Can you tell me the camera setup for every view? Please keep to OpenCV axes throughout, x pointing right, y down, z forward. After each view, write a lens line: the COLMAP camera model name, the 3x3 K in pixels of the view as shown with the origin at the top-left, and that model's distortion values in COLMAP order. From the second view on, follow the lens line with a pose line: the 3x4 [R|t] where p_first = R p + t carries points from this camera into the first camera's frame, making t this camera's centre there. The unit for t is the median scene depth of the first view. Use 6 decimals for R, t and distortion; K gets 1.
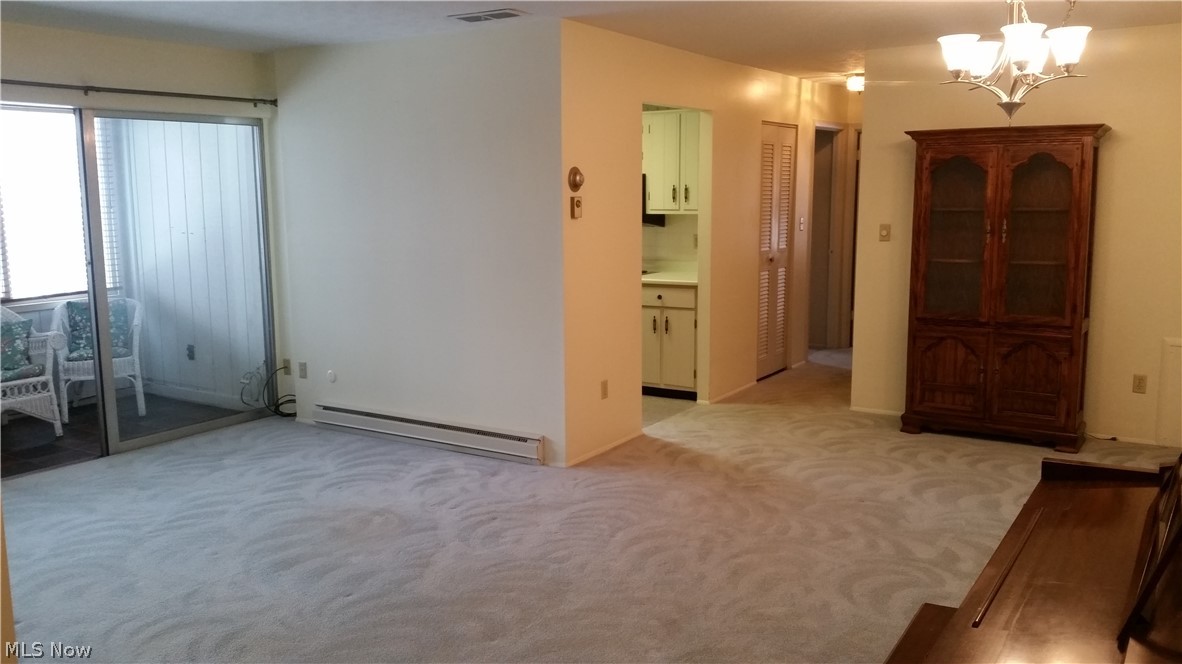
lens RADIAL K [[966.9, 0, 591.0], [0, 966.9, 332.0], [0, 0, 1]] dist [-0.008204, -0.002291]
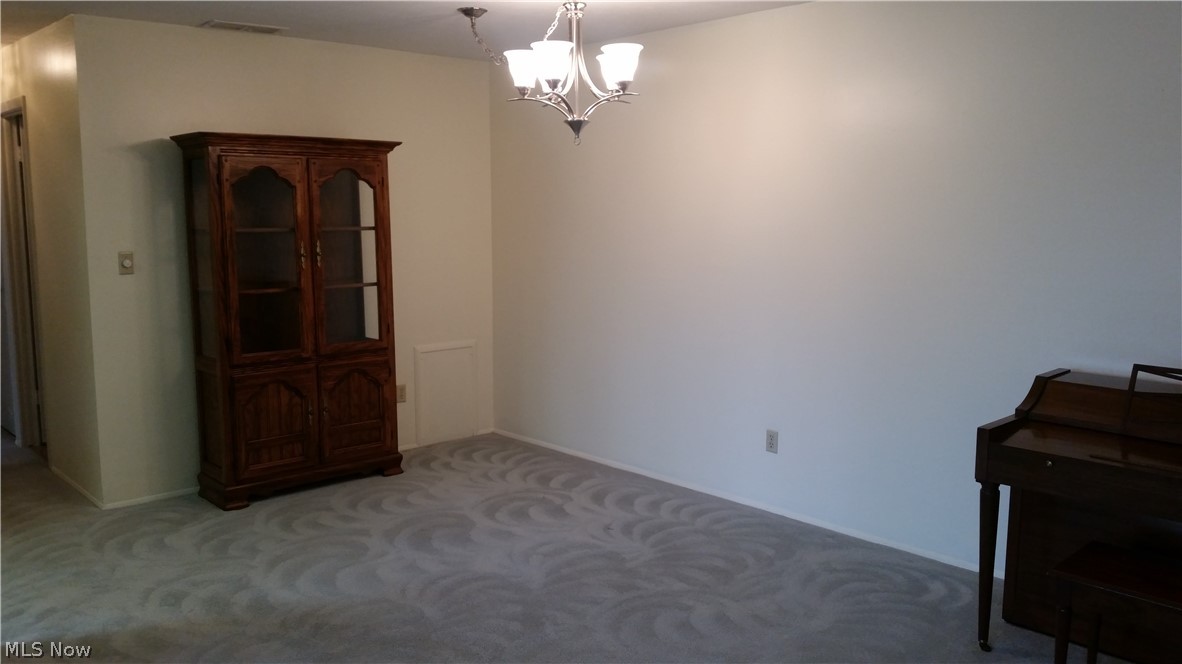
lens RADIAL K [[953.7, 0, 591.0], [0, 953.7, 332.0], [0, 0, 1]] dist [0.181394, -0.381147]
pose [[0.259612, -0.119999, 0.958228, -0.377122], [0.138492, 0.986620, 0.086033, -0.074737], [-0.955731, 0.110372, 0.272757, 0.519603]]
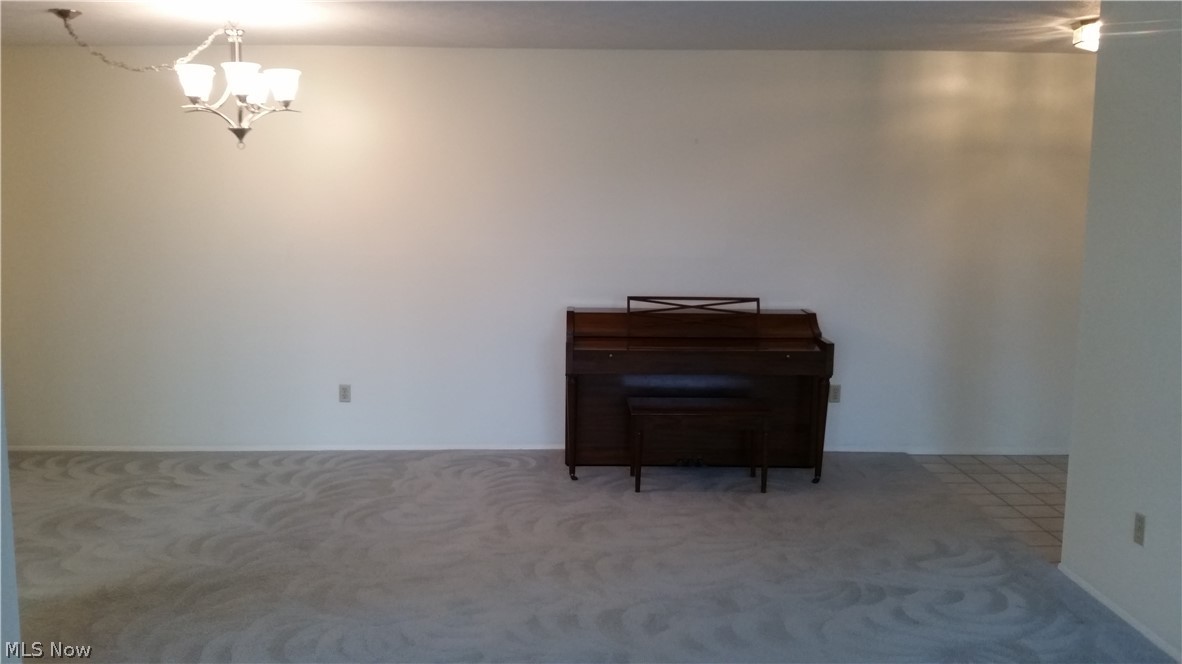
lens RADIAL K [[953.7, 0, 591.0], [0, 953.7, 332.0], [0, 0, 1]] dist [0.181394, -0.381147]
pose [[-0.530509, -0.111843, 0.840268, -0.556541], [0.121981, 0.970869, 0.206240, -0.134182], [-0.838857, 0.211909, -0.501412, 0.903892]]
